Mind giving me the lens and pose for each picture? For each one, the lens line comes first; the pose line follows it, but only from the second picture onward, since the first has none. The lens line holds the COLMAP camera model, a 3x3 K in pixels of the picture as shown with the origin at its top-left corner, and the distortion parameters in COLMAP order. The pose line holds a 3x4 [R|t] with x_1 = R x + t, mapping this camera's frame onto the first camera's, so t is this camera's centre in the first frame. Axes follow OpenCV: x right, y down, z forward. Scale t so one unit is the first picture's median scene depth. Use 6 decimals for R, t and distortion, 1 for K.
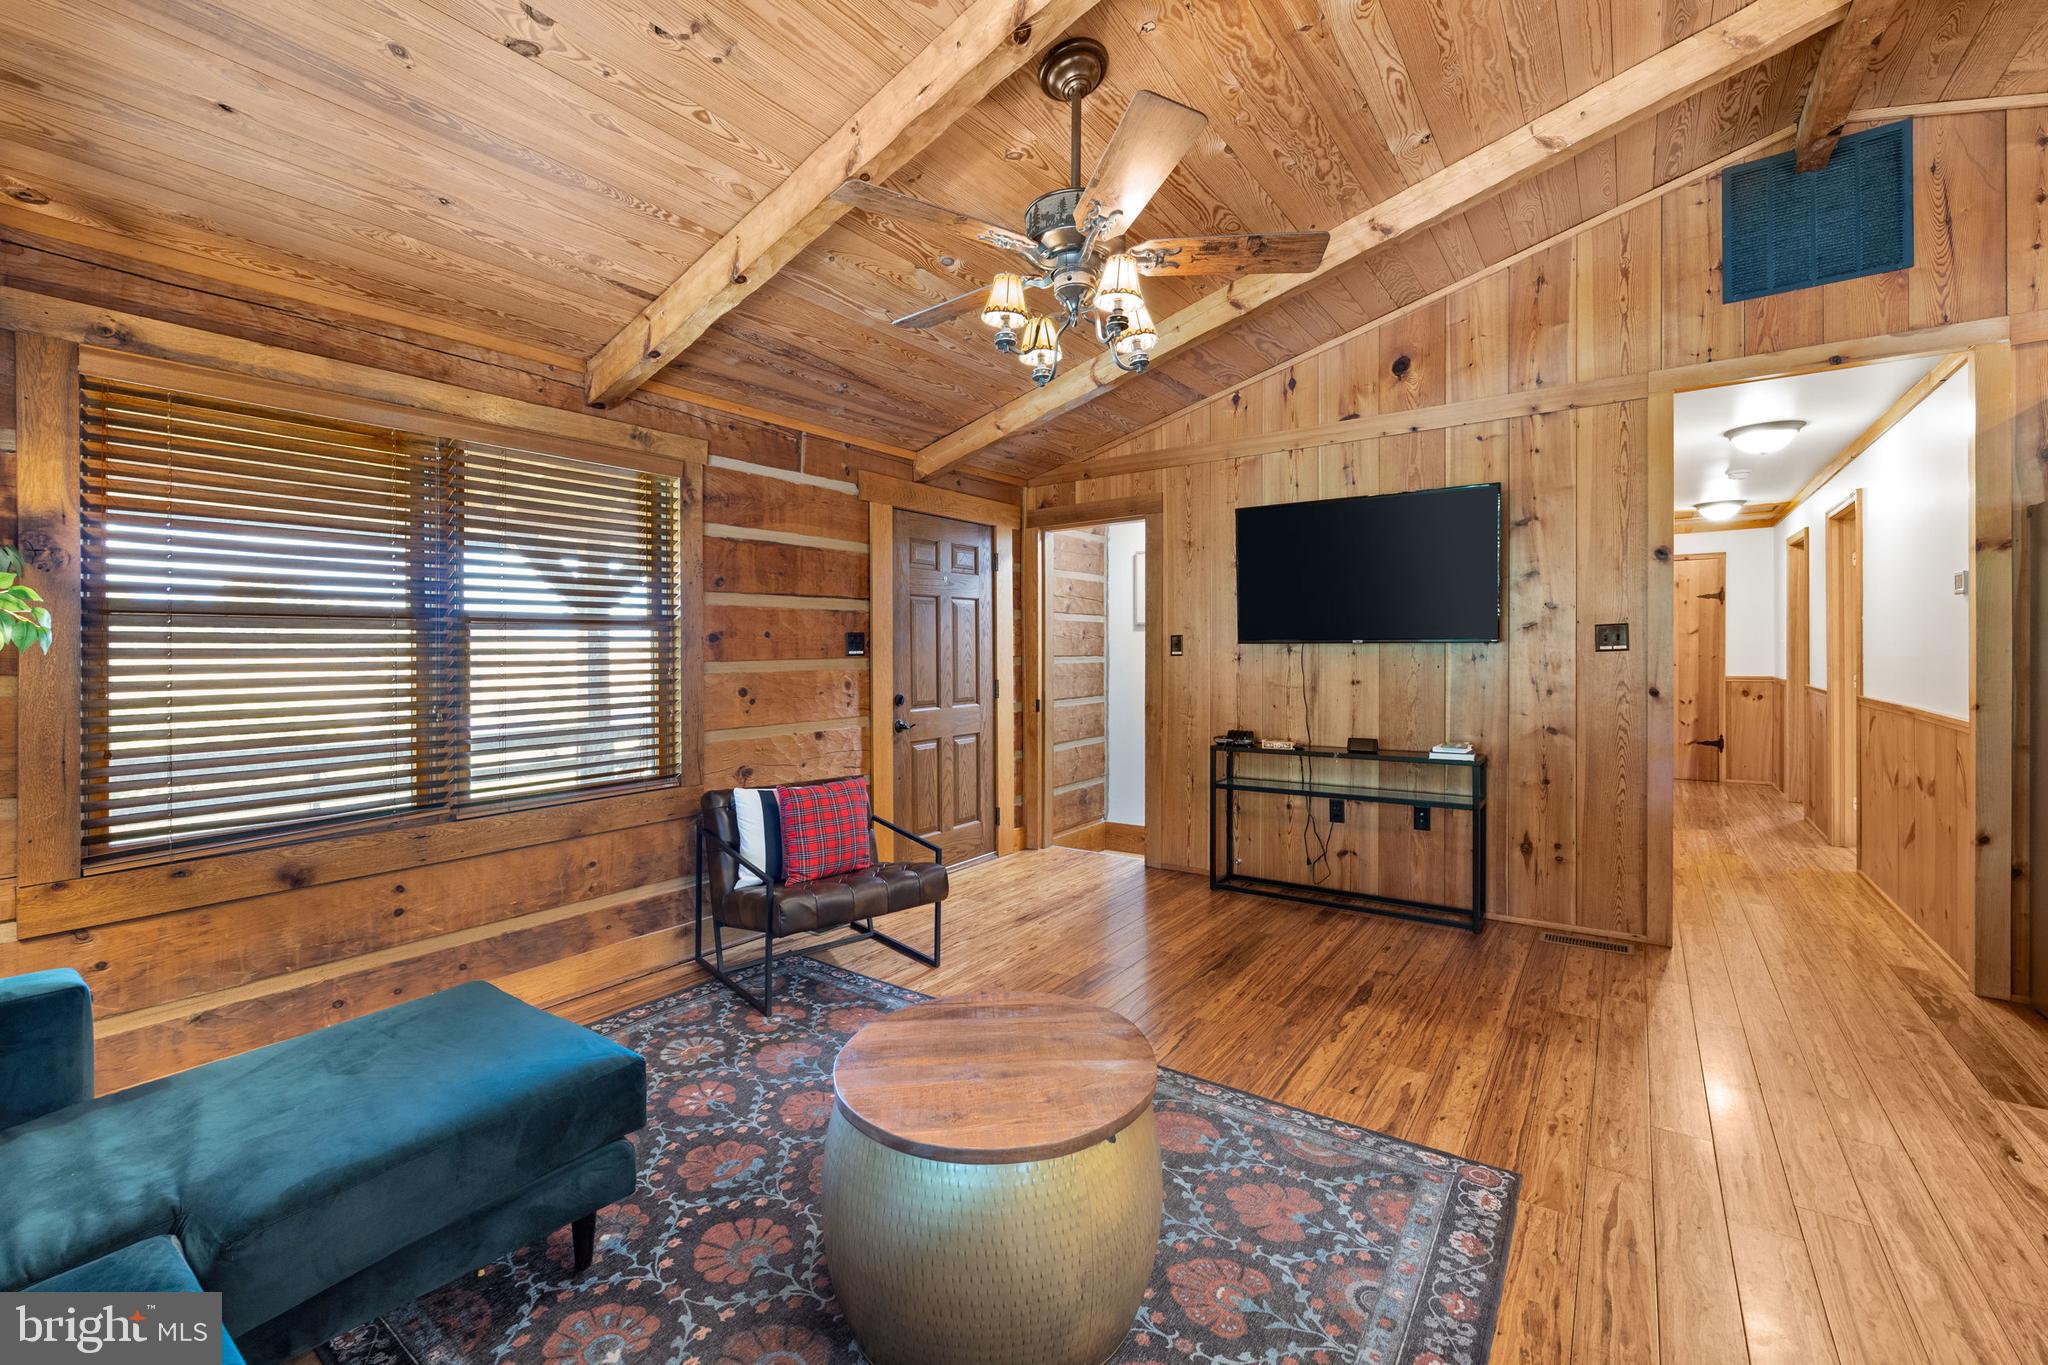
lens RADIAL K [[835.1, 0, 1038.0], [0, 835.1, 670.4], [0, 0, 1]] dist [-0.007041, 0.001015]
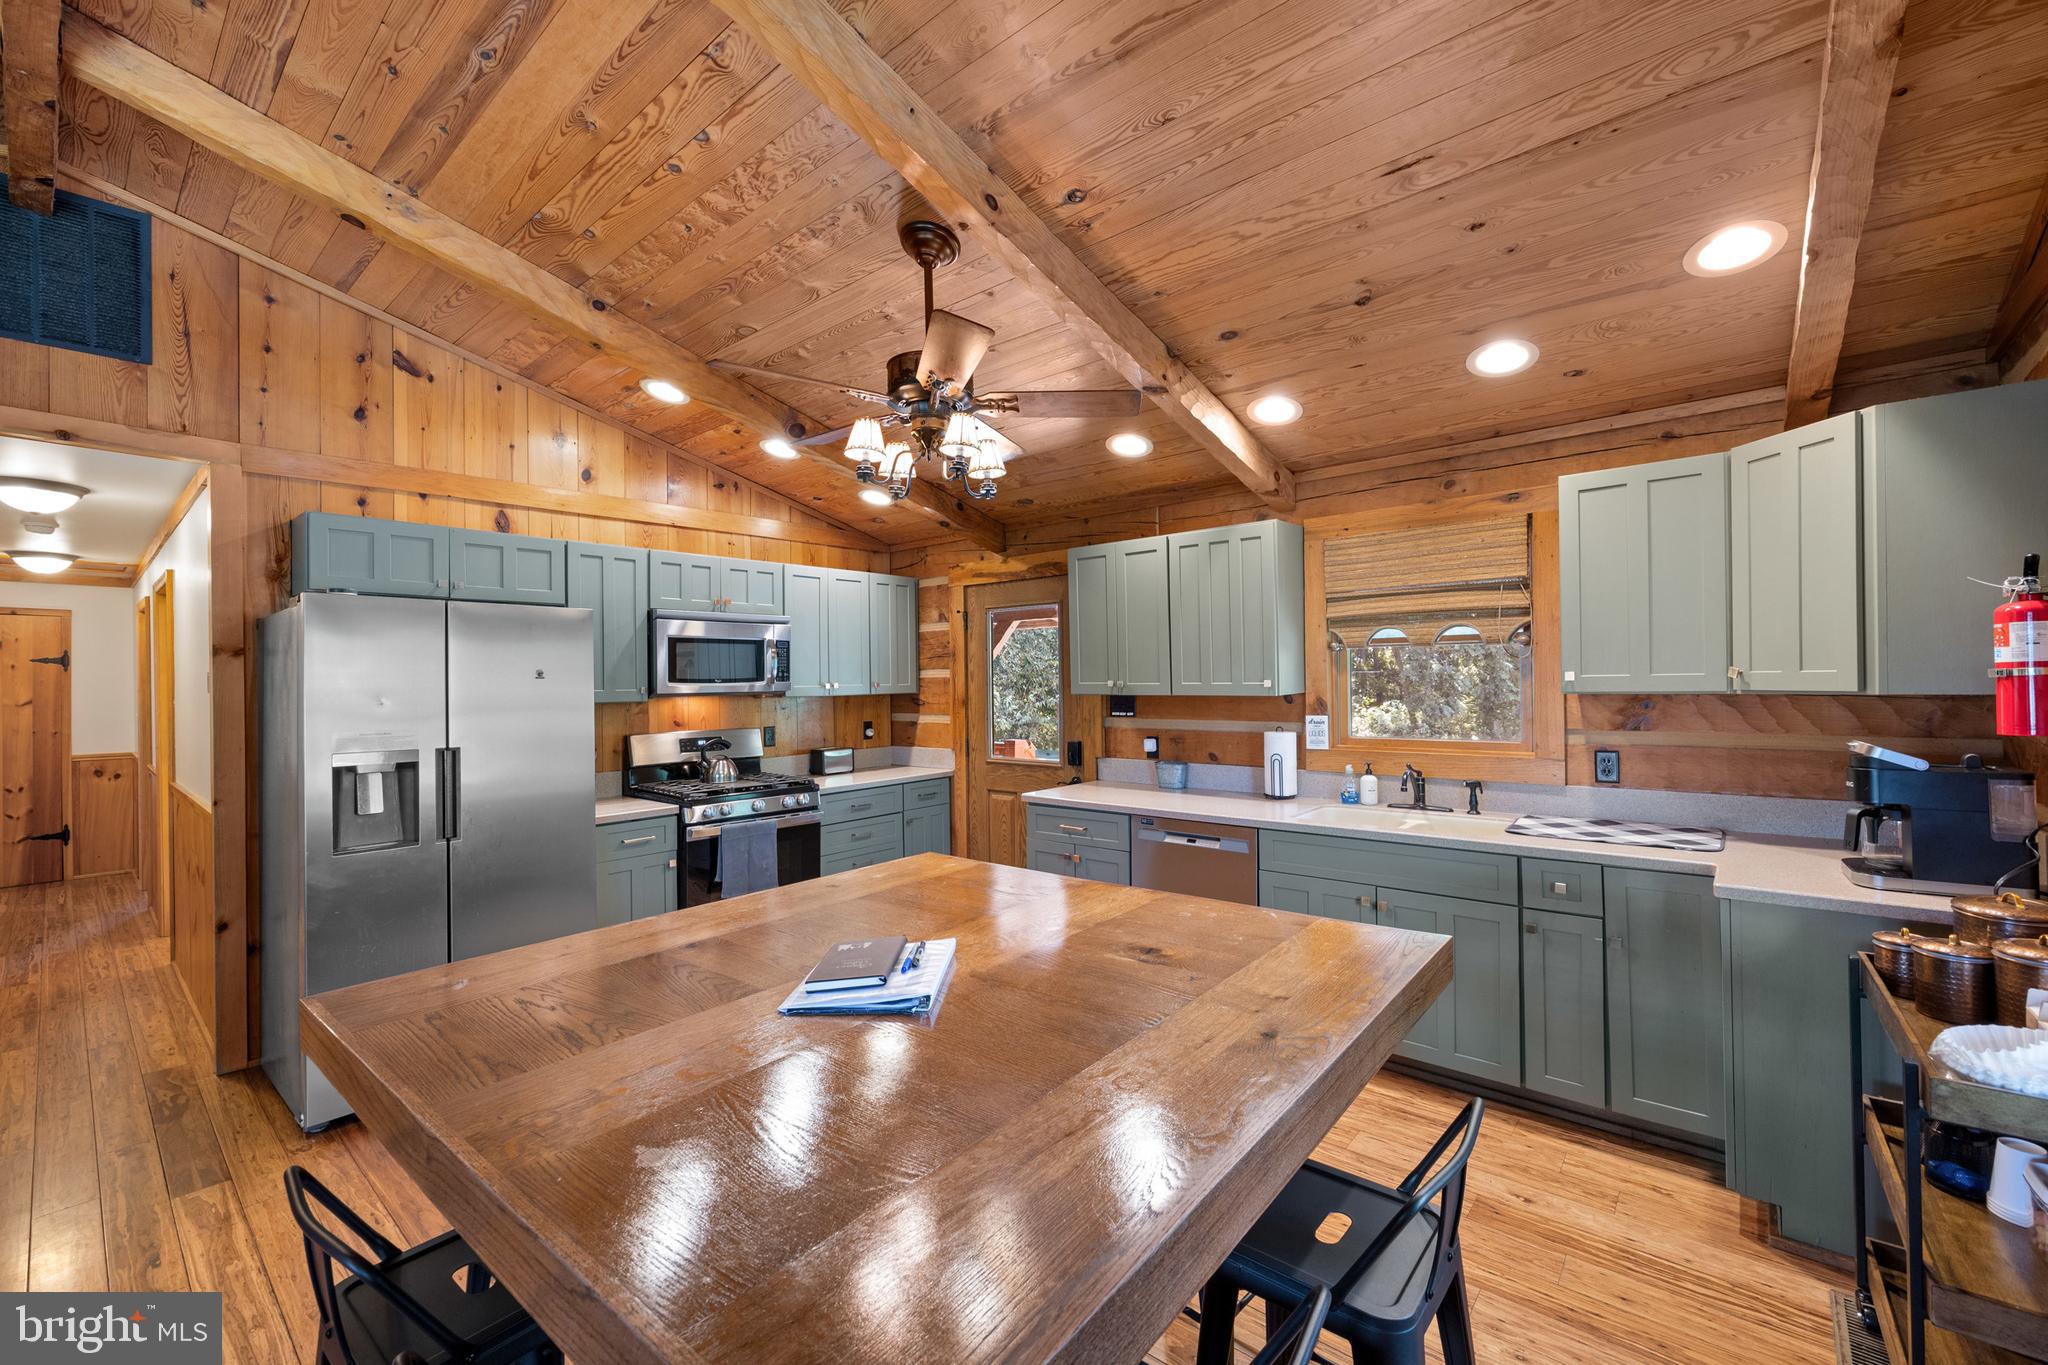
lens RADIAL K [[835.1, 0, 1015.7], [0, 835.1, 704.5], [0, 0, 1]] dist [-0.007041, 0.001015]
pose [[0.101239, -0.008330, 0.994827, 0.165872], [0.023815, 0.999699, 0.005947, -0.060057], [-0.994577, 0.023089, 0.101407, -0.124390]]
